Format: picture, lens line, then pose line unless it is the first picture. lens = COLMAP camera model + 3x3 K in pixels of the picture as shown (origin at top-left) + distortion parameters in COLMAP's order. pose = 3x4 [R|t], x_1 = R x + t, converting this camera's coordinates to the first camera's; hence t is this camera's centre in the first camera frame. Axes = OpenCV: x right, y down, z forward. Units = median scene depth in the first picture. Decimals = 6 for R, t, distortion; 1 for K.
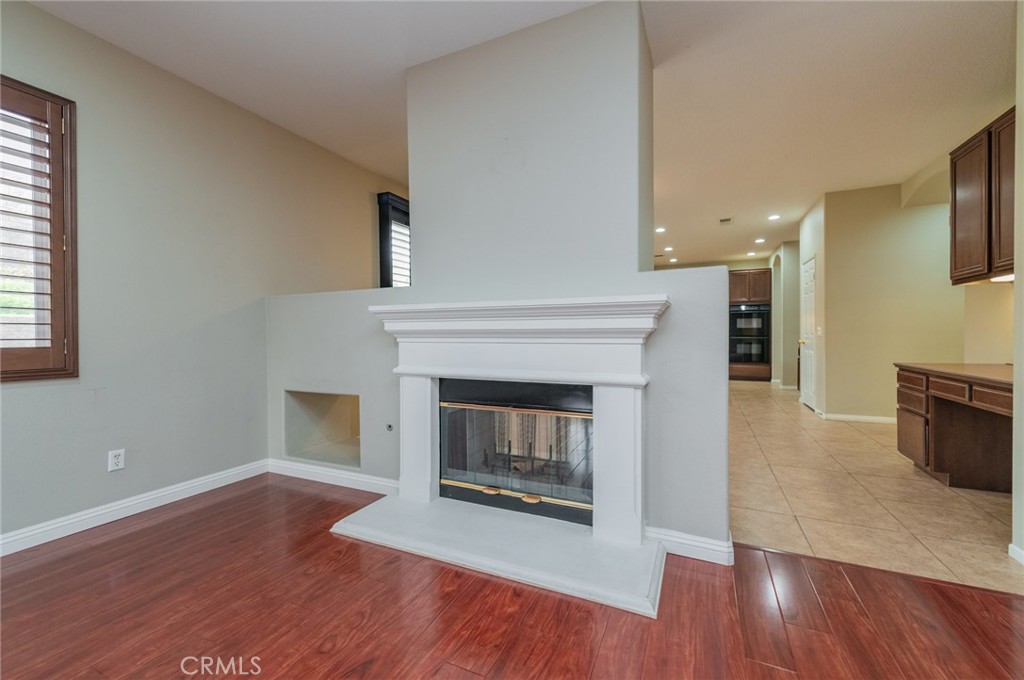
lens RADIAL K [[404.1, 0, 513.4], [0, 404.1, 337.0], [0, 0, 1]] dist [-0.000811, -0.000029]
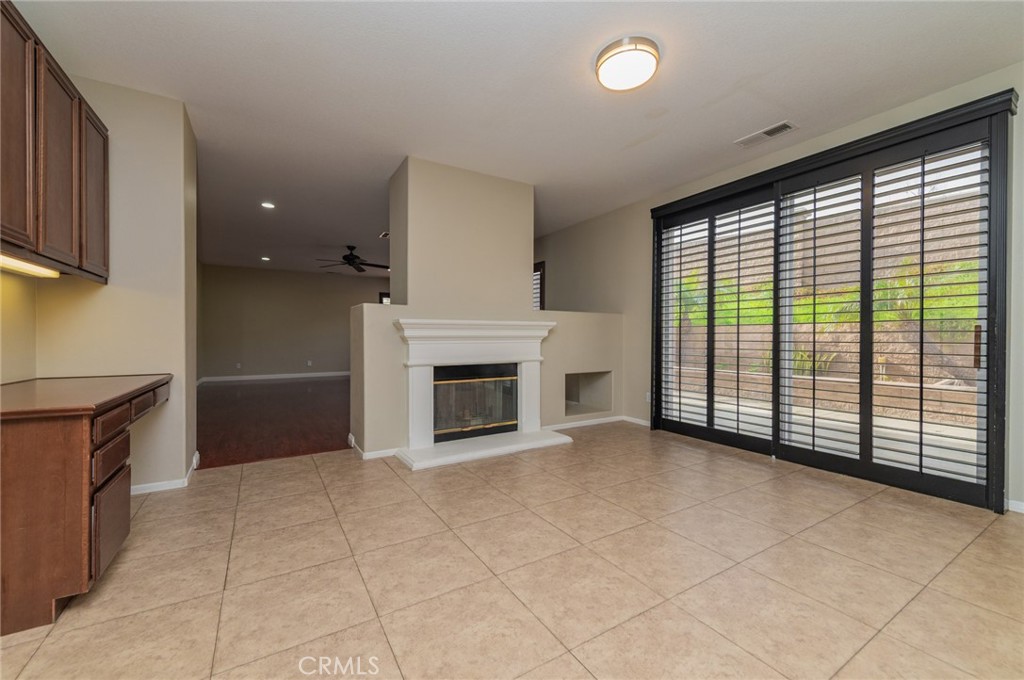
lens RADIAL K [[404.1, 0, 513.4], [0, 404.1, 337.0], [0, 0, 1]] dist [-0.000811, -0.000029]
pose [[0.550527, 0.007352, 0.834785, -1.322400], [-0.002855, 0.999972, -0.006924, 0.000822], [-0.834813, 0.001429, 0.550532, -0.105297]]
